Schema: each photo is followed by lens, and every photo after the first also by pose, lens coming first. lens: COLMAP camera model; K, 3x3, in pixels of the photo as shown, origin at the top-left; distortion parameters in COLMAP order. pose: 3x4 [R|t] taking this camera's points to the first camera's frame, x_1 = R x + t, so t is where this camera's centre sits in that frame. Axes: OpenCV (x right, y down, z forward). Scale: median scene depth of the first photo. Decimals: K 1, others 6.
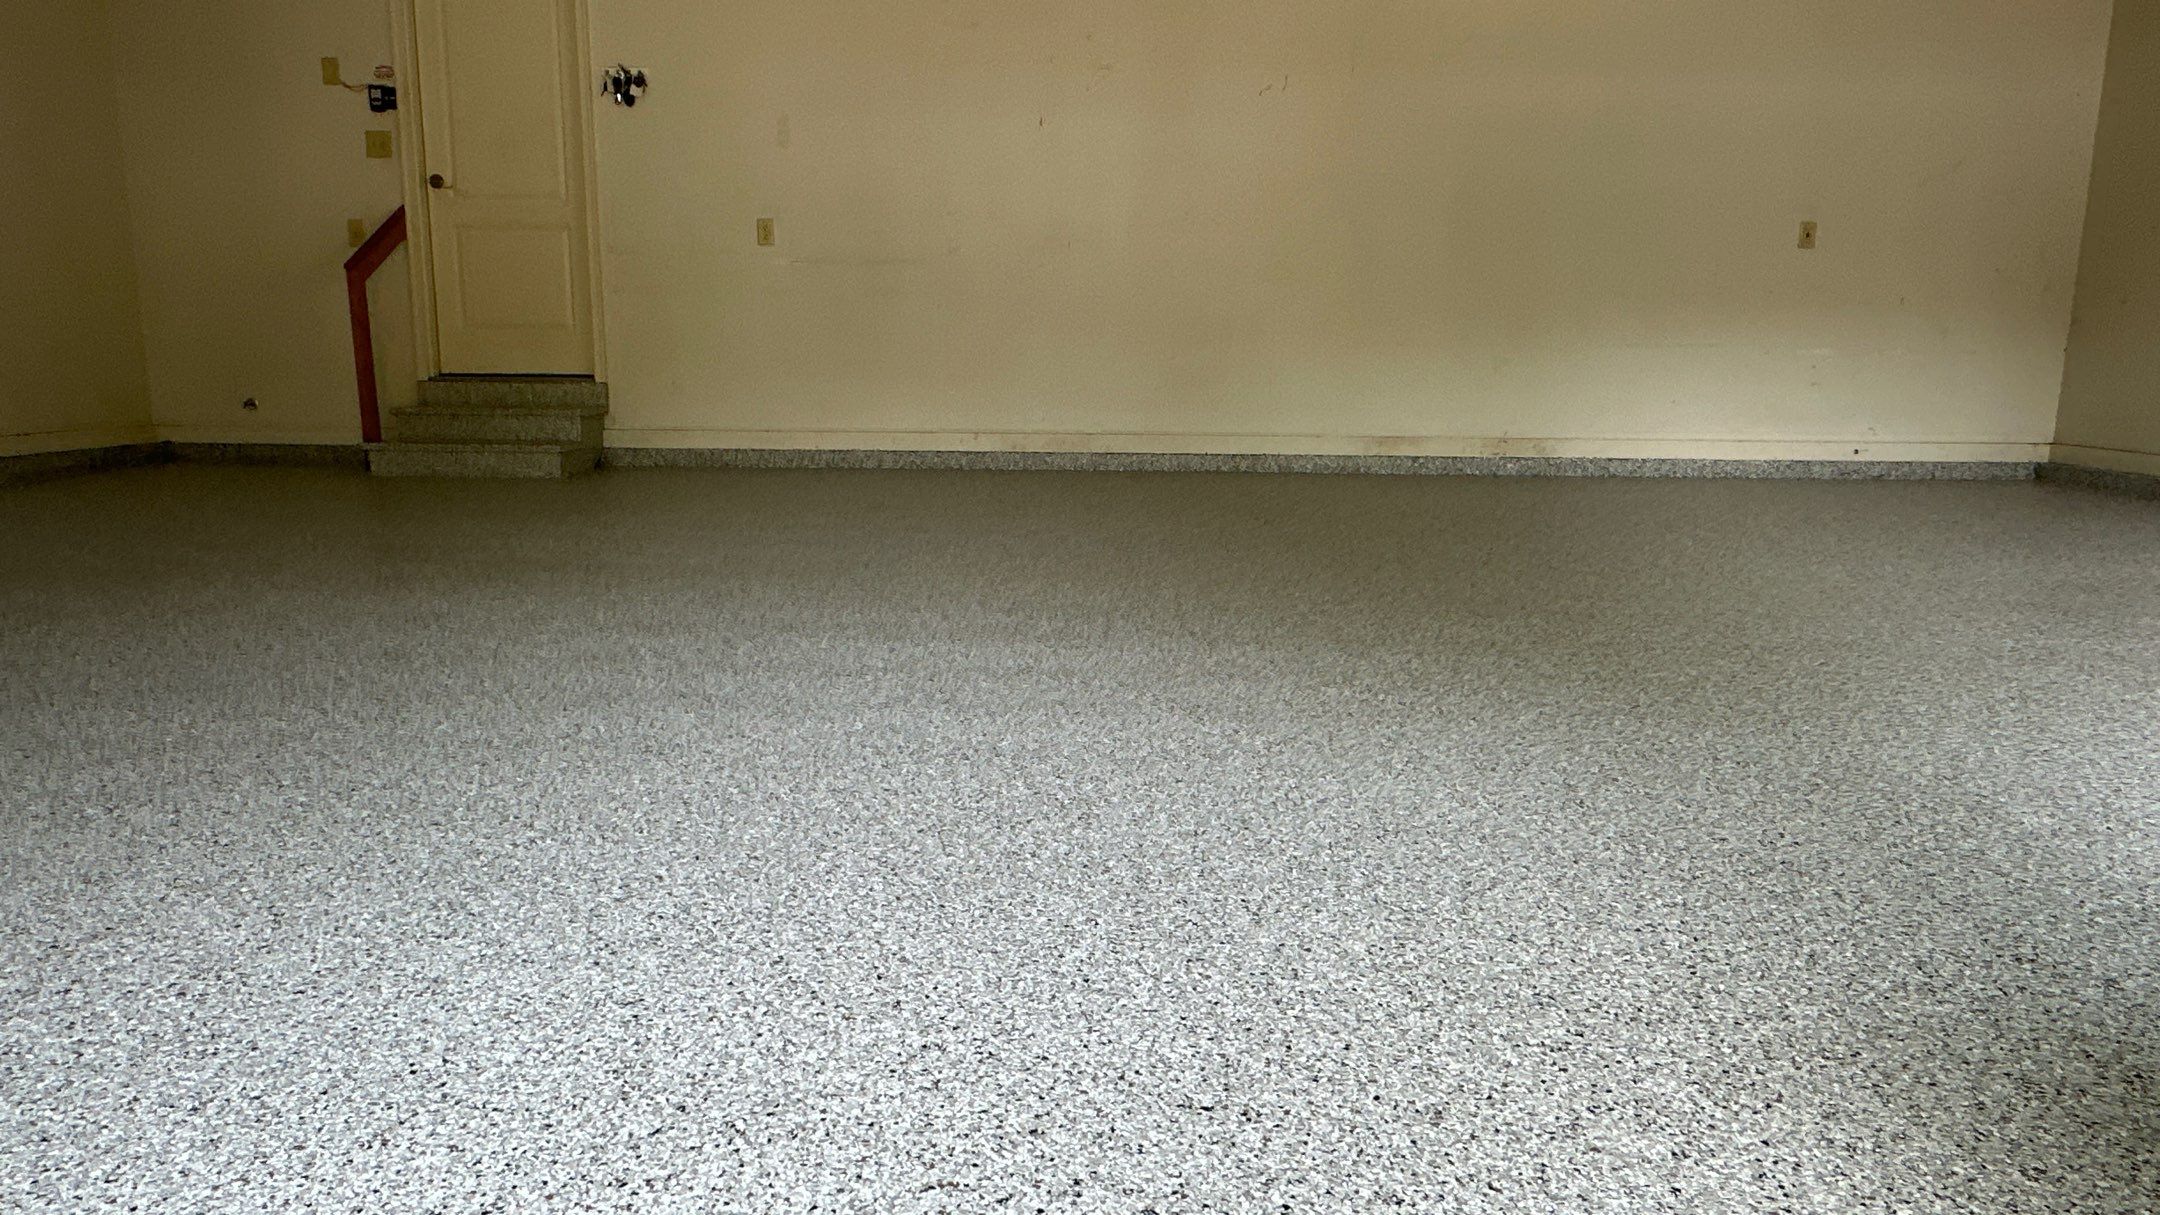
lens RADIAL K [[1413.9, 0, 1085.6], [0, 1413.9, 611.7], [0, 0, 1]] dist [-0.005919, 0.002313]
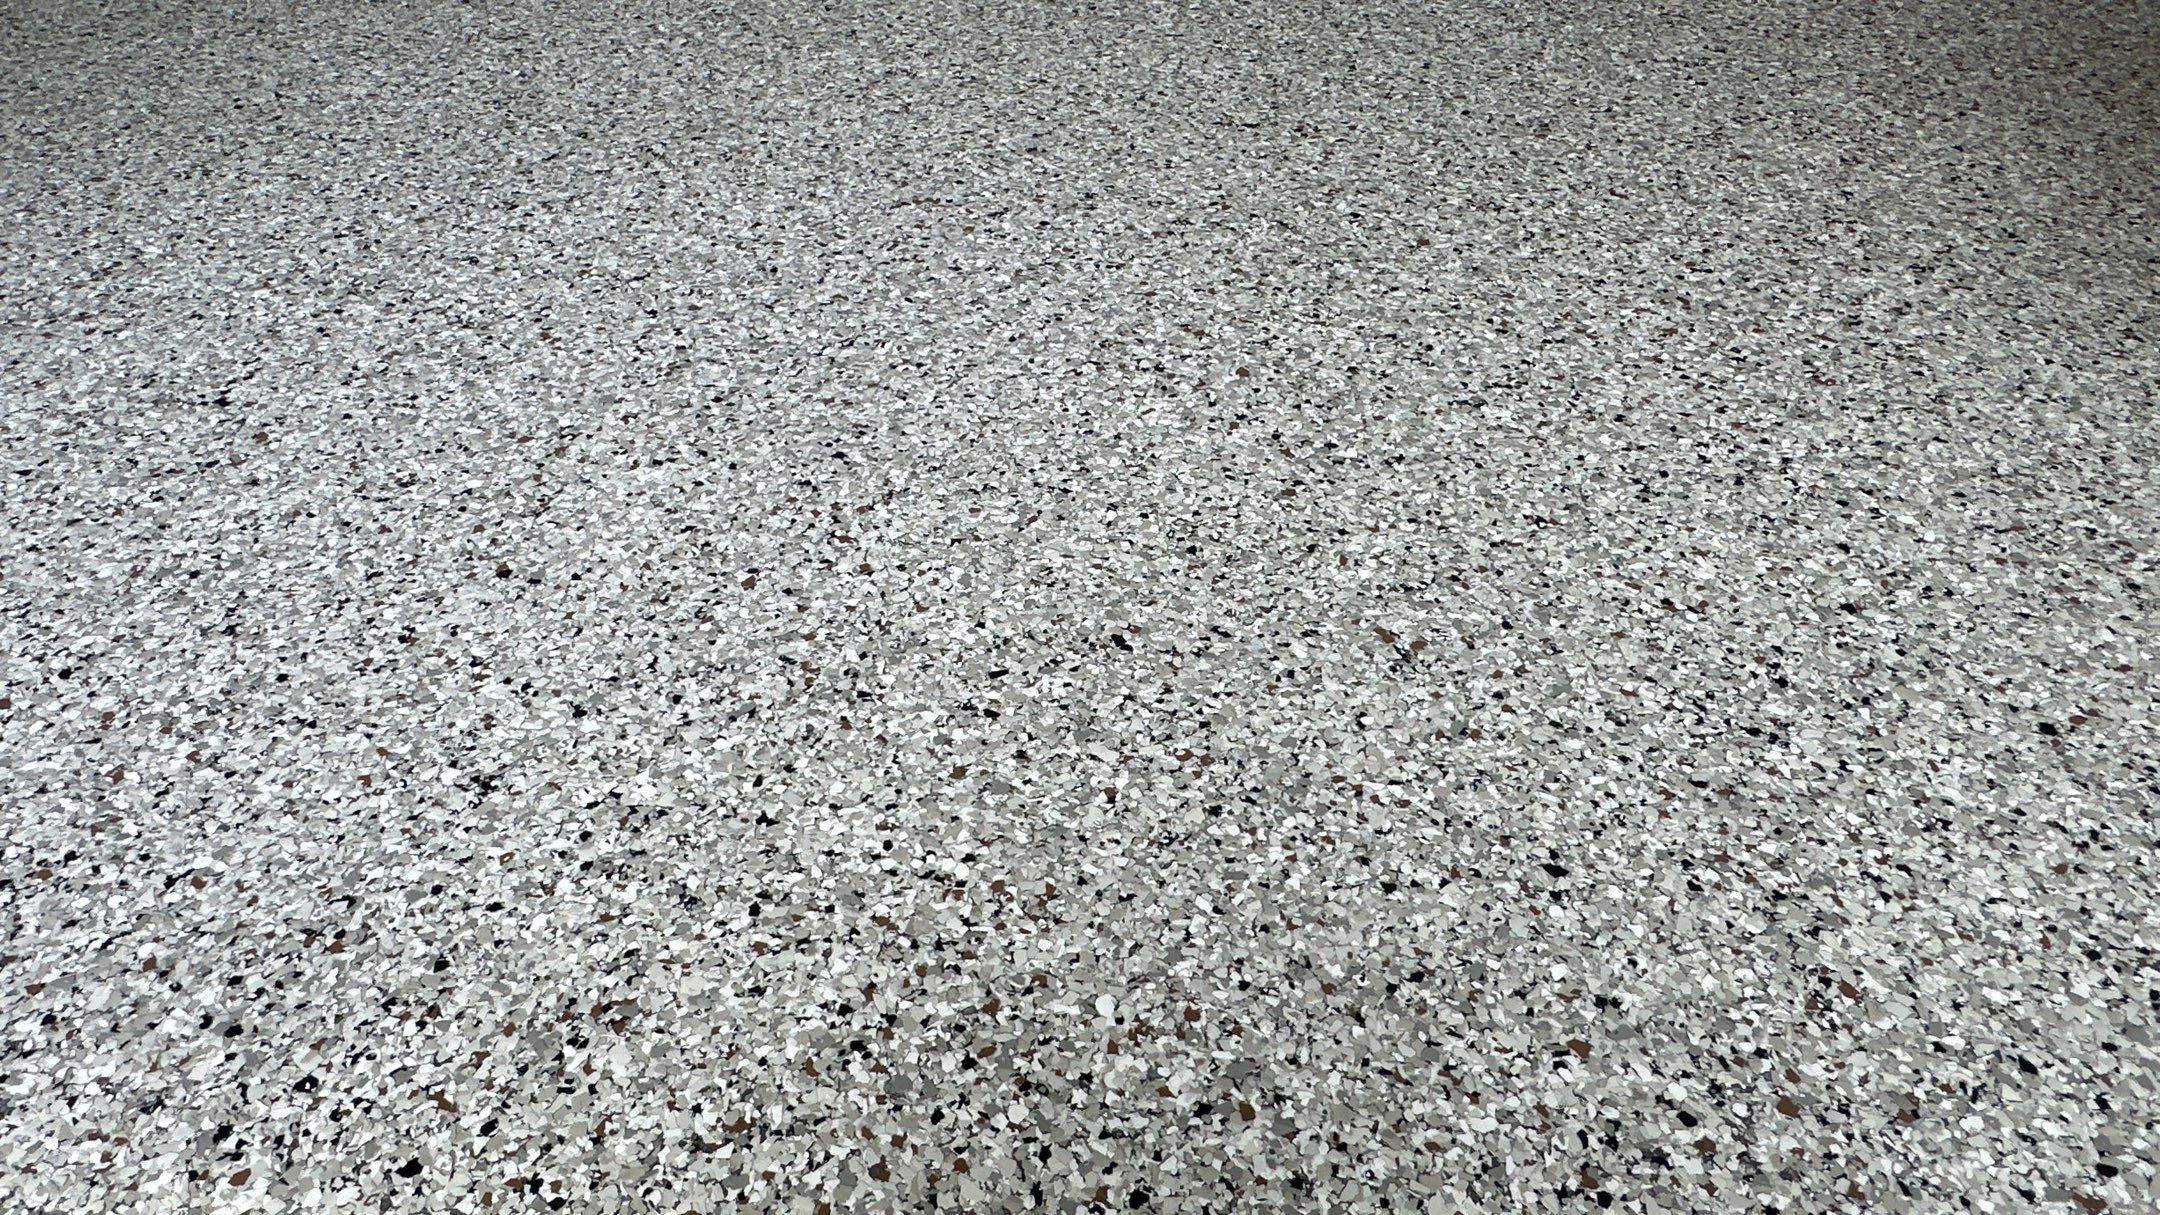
lens RADIAL K [[1413.9, 0, 1086.6], [0, 1413.9, 612.1], [0, 0, 1]] dist [-0.005919, 0.002313]
pose [[0.999863, -0.015969, 0.004377, -0.012024], [0.011738, 0.870054, 0.492817, 0.175560], [-0.011678, -0.492698, 0.870122, 0.161005]]
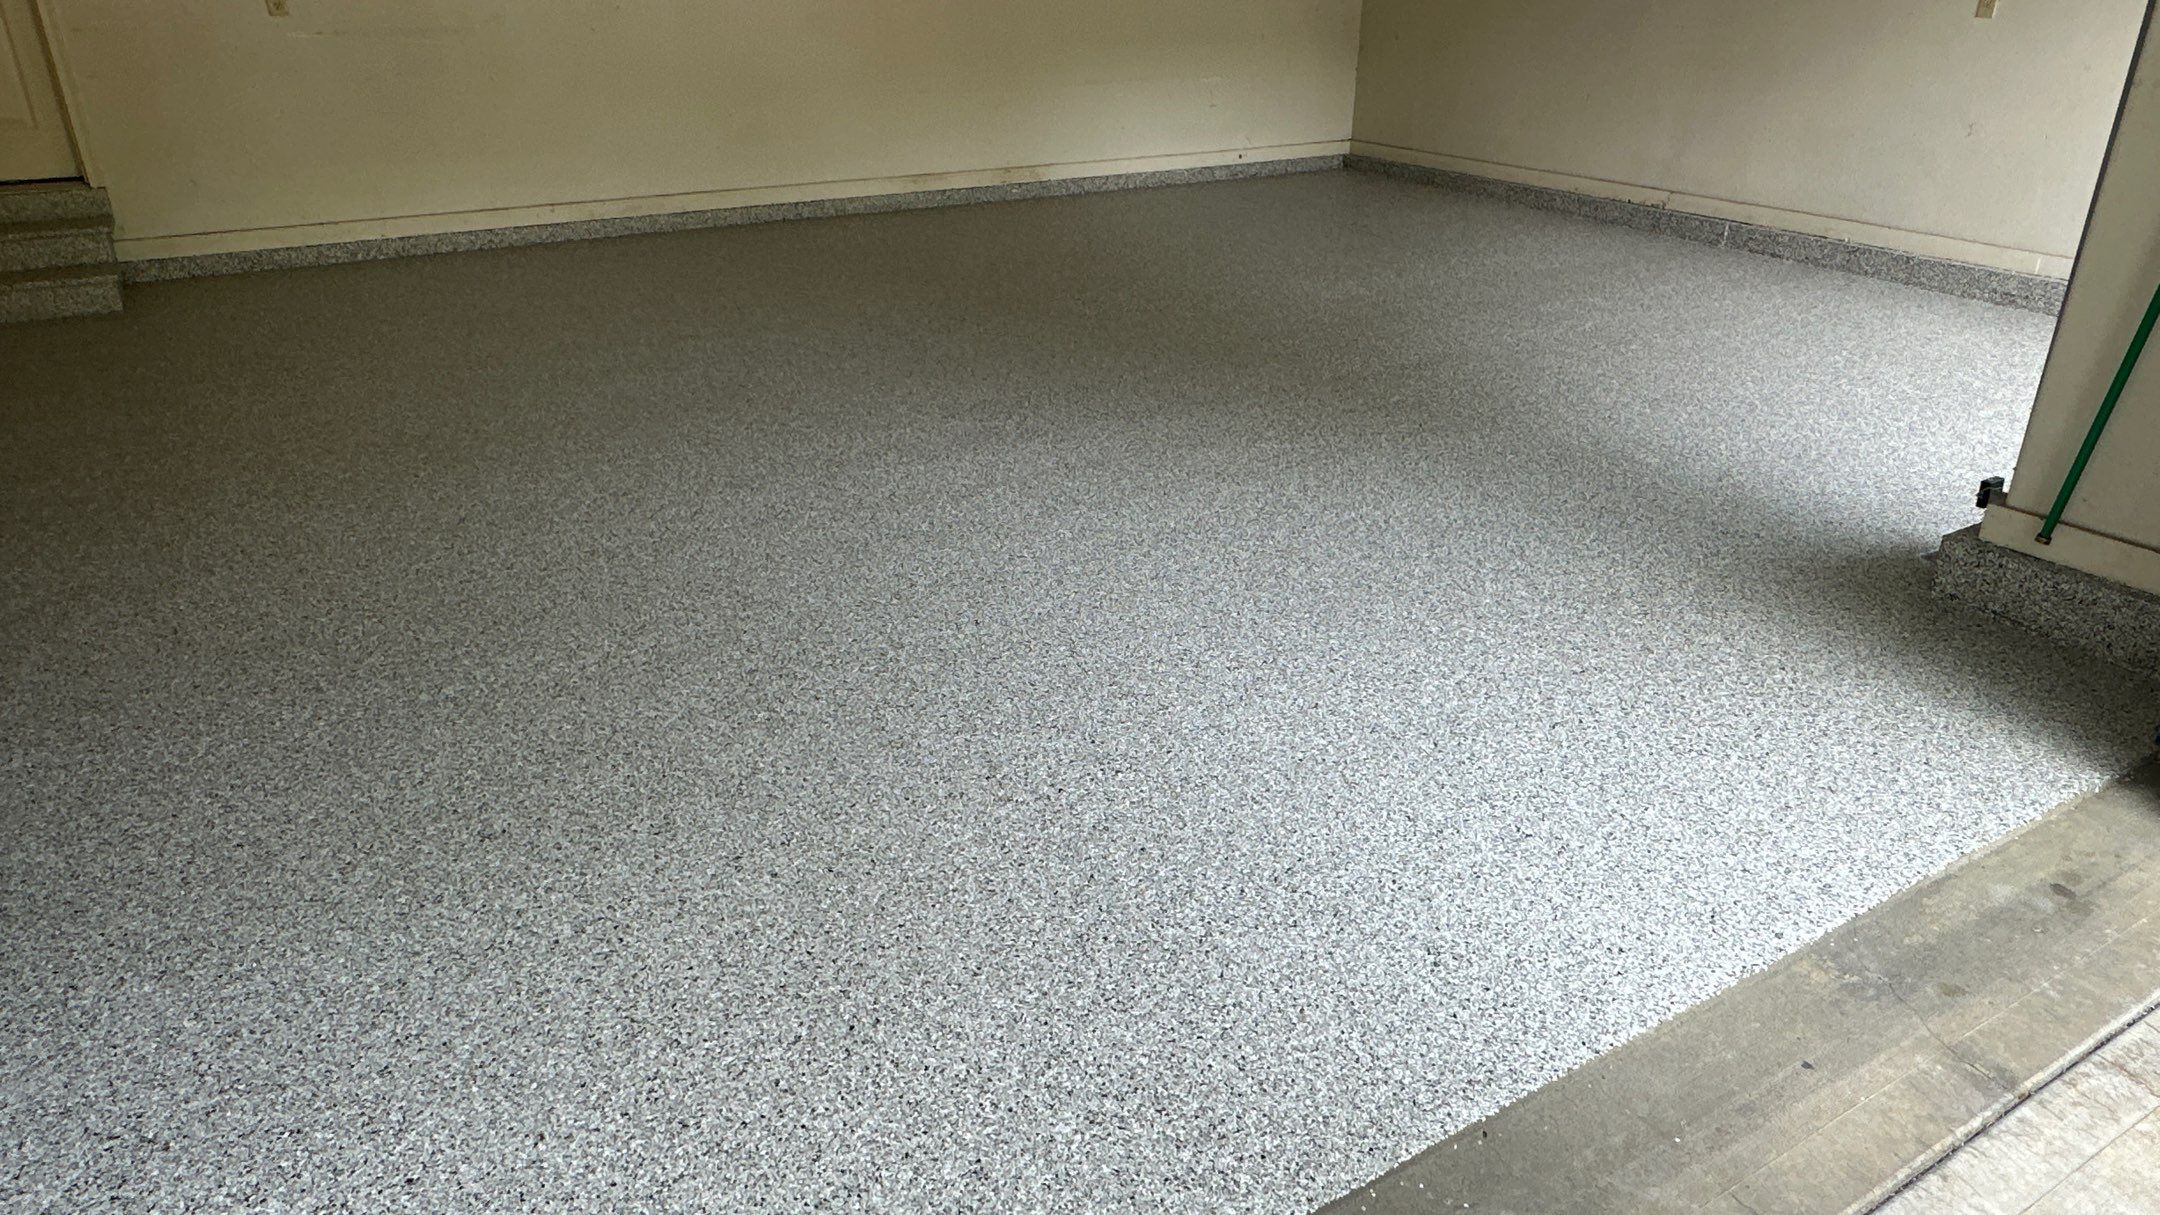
lens RADIAL K [[1413.9, 0, 1083.8], [0, 1413.9, 610.6], [0, 0, 1]] dist [-0.005919, 0.002313]
pose [[0.834753, -0.240116, 0.495512, -1.552922], [0.106520, 0.953329, 0.282519, -0.445599], [-0.540223, -0.183052, 0.821371, -0.420486]]
